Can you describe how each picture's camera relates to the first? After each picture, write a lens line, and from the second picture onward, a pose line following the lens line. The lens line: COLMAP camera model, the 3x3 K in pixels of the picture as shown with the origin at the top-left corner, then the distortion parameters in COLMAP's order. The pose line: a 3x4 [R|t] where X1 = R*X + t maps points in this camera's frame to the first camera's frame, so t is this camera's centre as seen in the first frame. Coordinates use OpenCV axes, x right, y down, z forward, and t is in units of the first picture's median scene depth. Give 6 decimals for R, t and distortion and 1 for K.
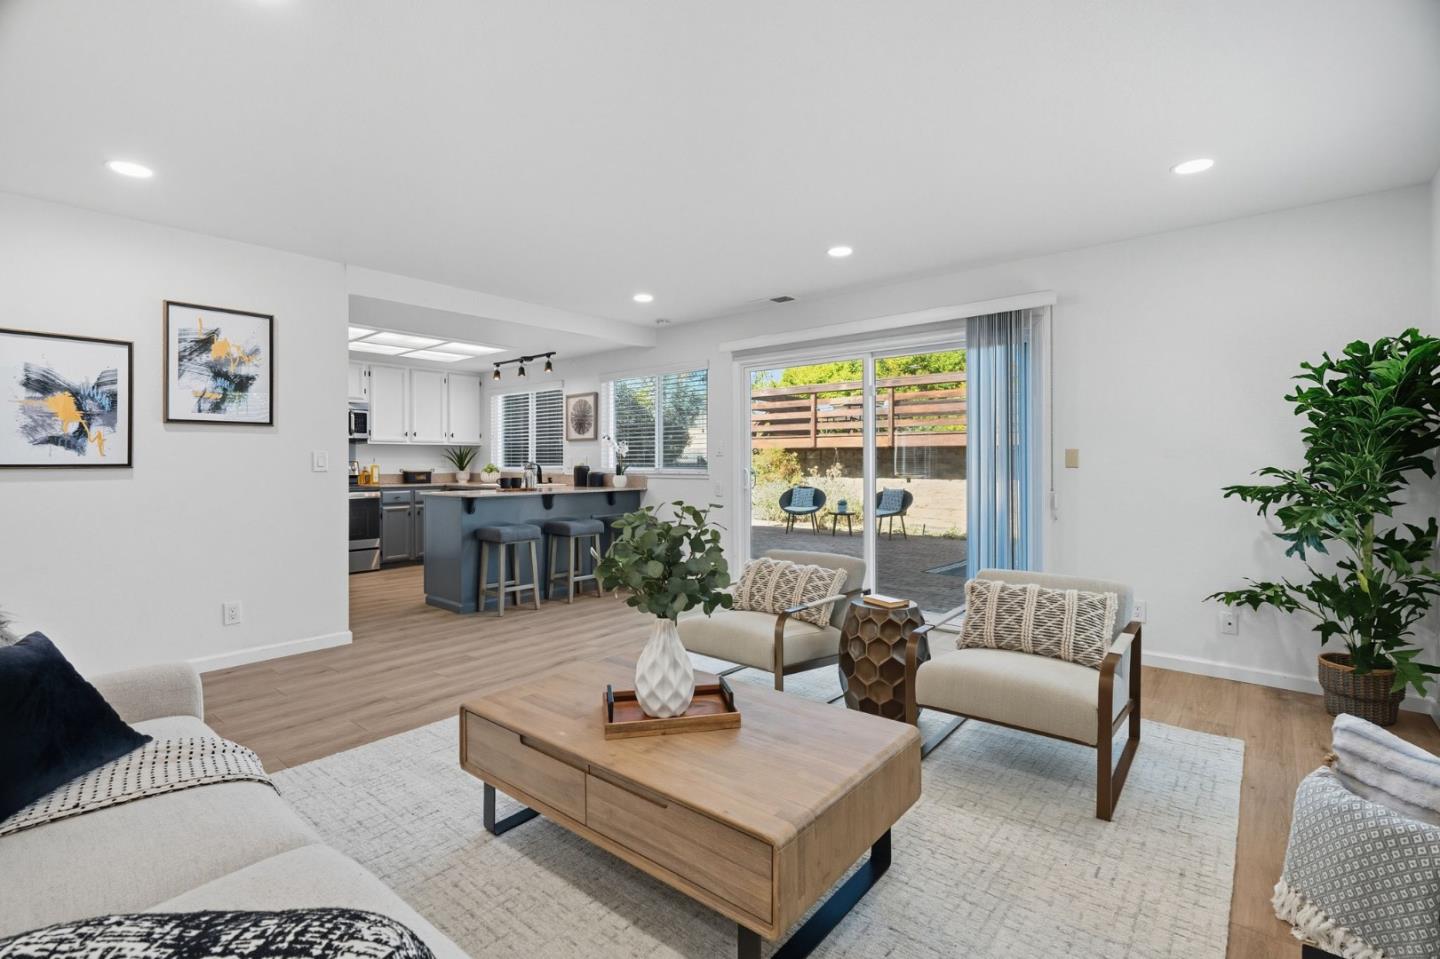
lens RADIAL K [[654.8, 0, 725.6], [0, 654.8, 474.9], [0, 0, 1]] dist [-0.000745, 0.000069]
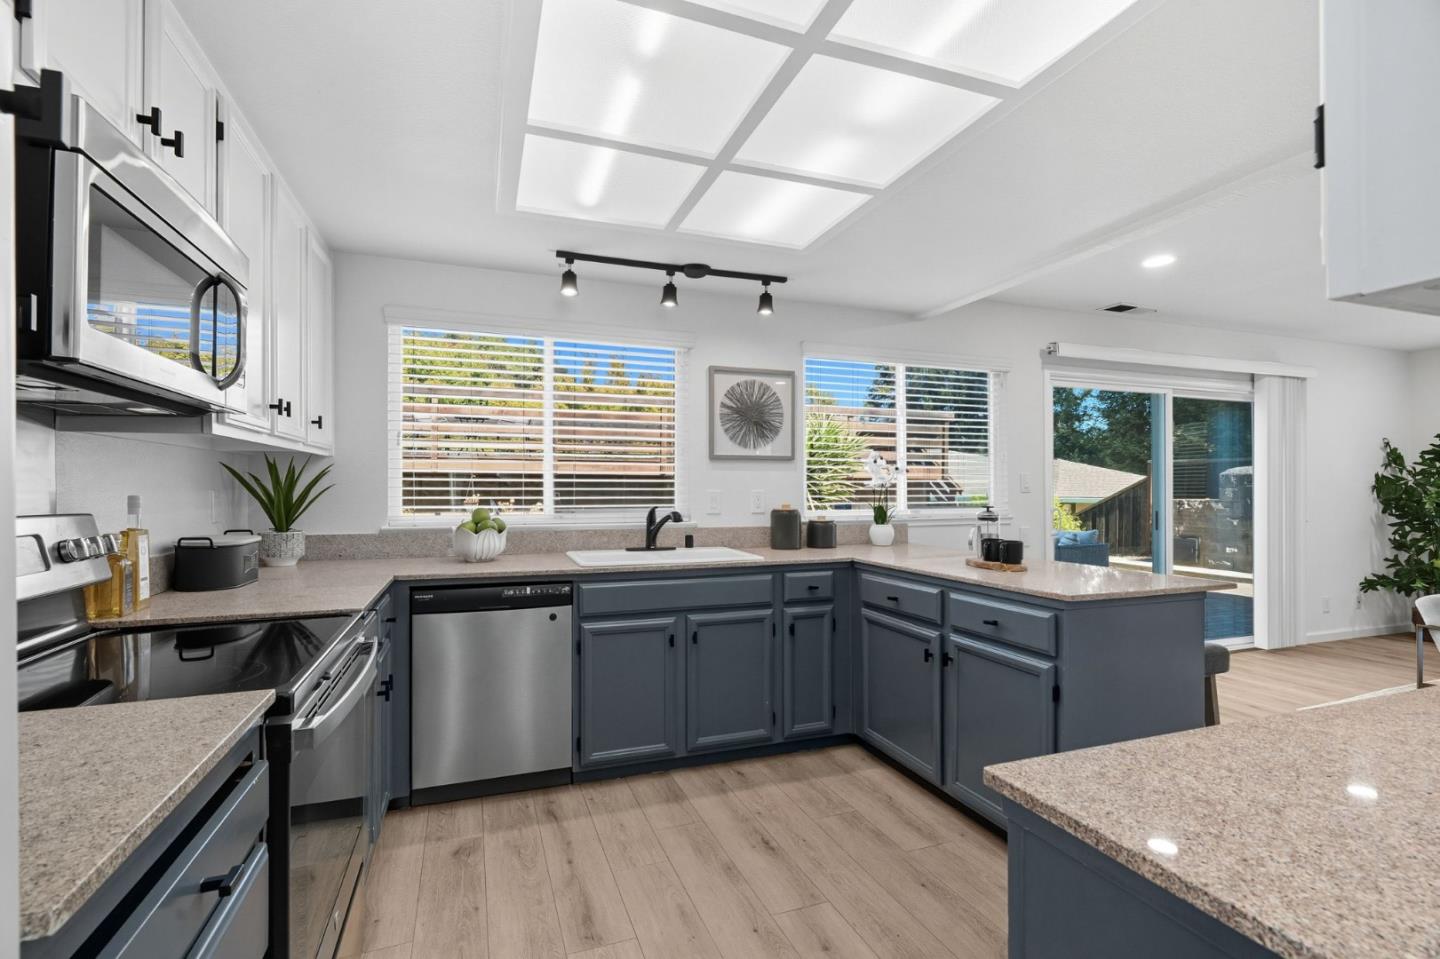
lens RADIAL K [[671.7, 0, 737.5], [0, 671.7, 487.2], [0, 0, 1]] dist [-0.001629, -0.000033]
pose [[0.487740, 0.007463, 0.872957, -0.714005], [0.015787, 0.999725, -0.017367, -0.022848], [-0.872846, 0.022252, 0.487488, 0.785249]]
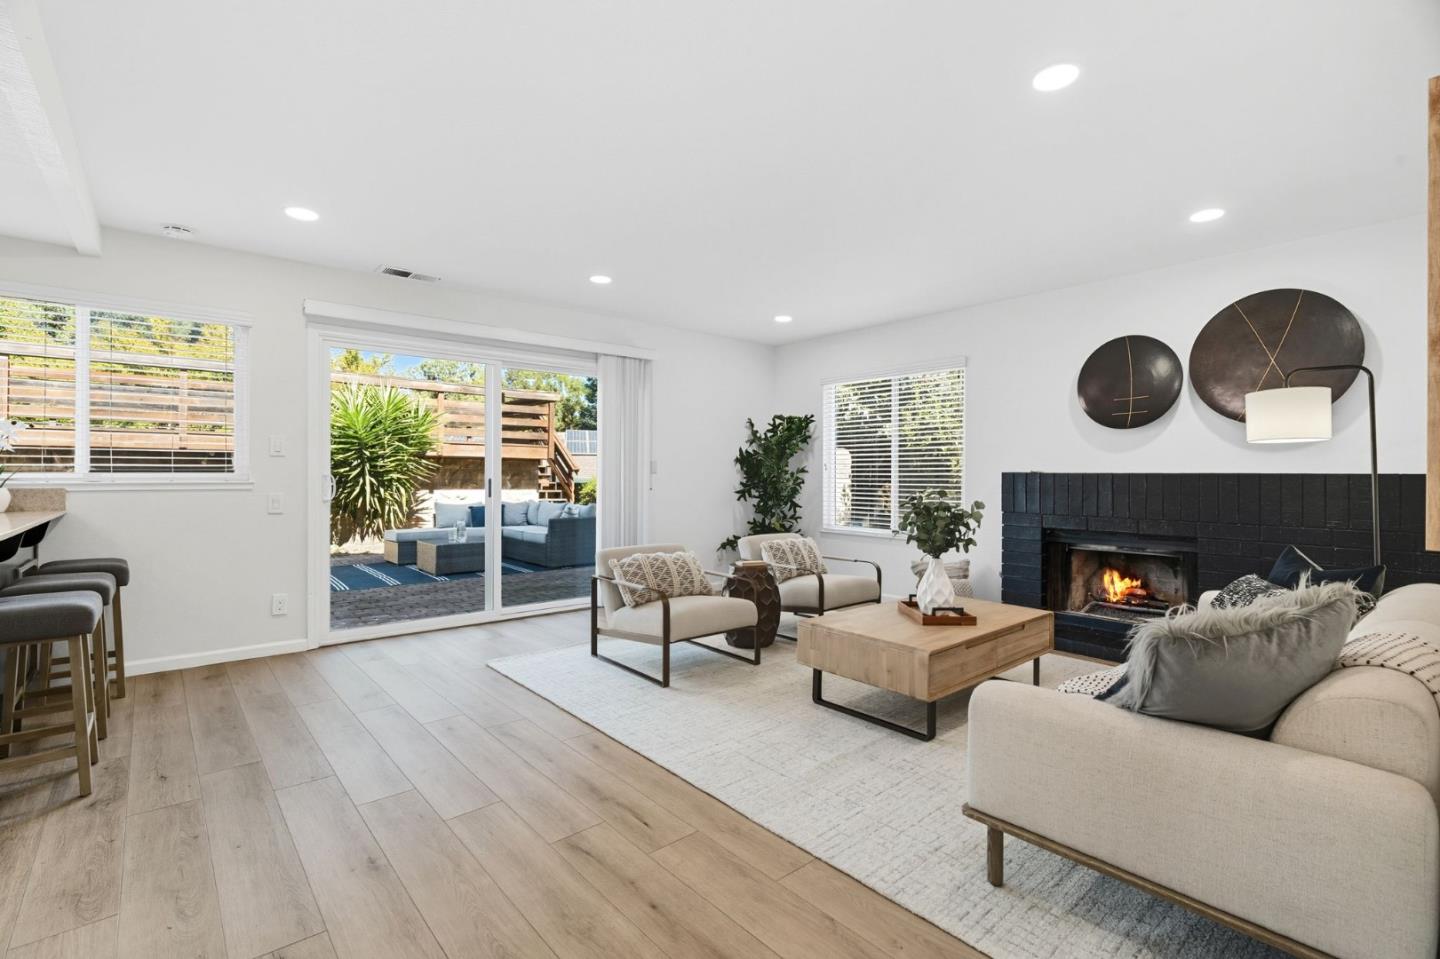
lens RADIAL K [[658.9, 0, 716.4], [0, 658.9, 475.2], [0, 0, 1]] dist [-0.002614, -0.000174]
pose [[0.169639, 0.002700, 0.985503, -0.535260], [0.013702, 0.999893, -0.005098, 0.000925], [-0.985411, 0.014369, 0.169584, 0.362092]]
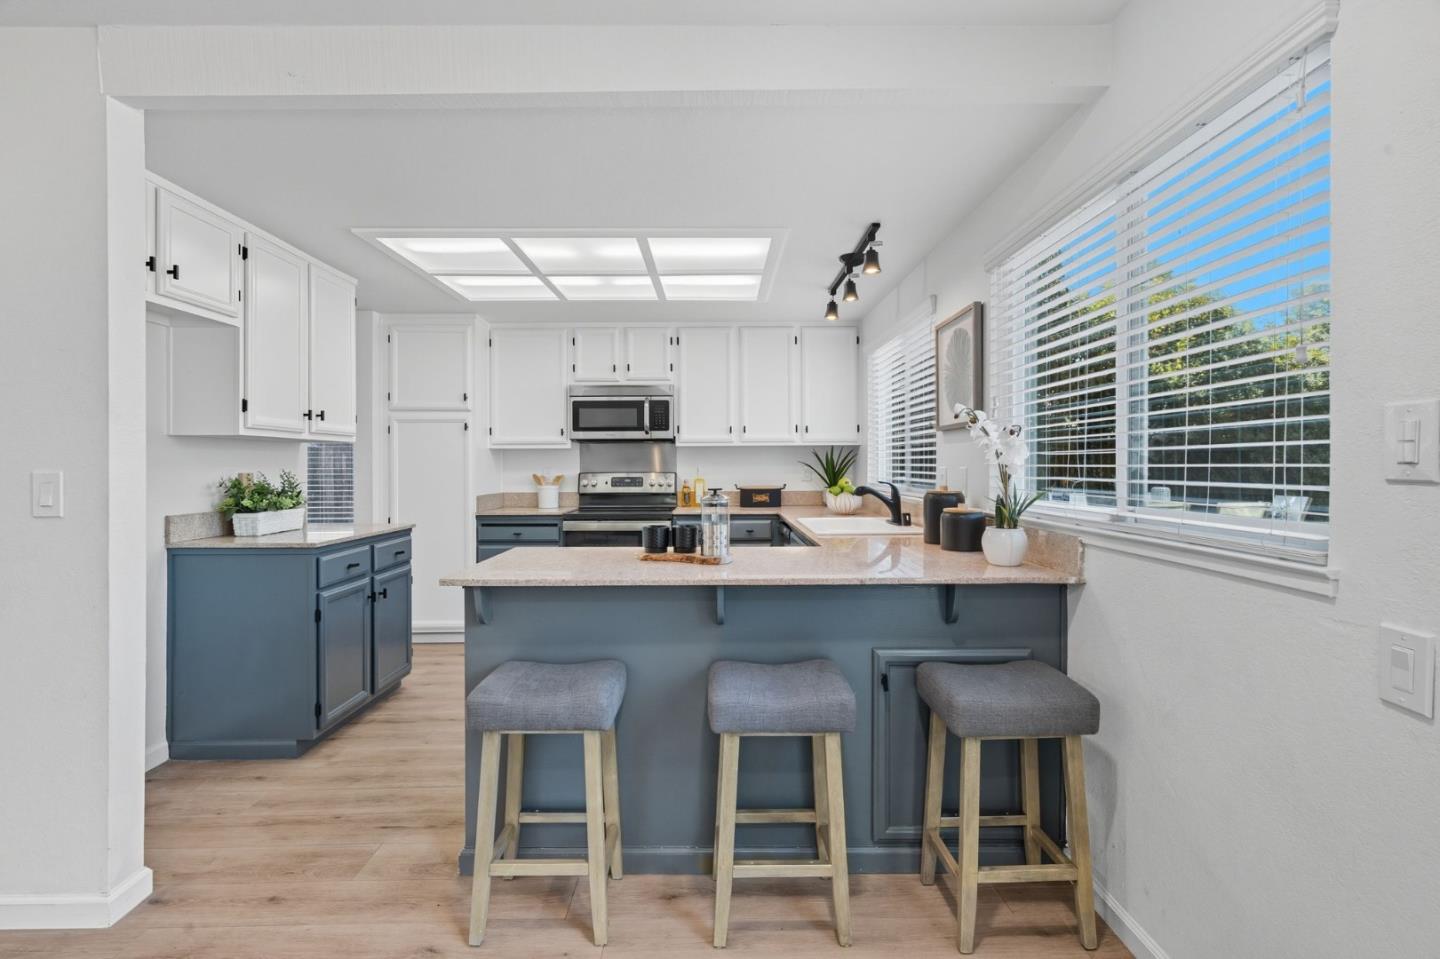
lens RADIAL K [[686.1, 0, 712.7], [0, 686.1, 472.6], [0, 0, 1]] dist [-0.080307, -0.000158]
pose [[0.657836, 0.011277, -0.753076, -0.000487], [-0.014041, 0.999898, 0.002709, -0.025777], [0.753030, 0.008792, 0.657928, 0.631103]]
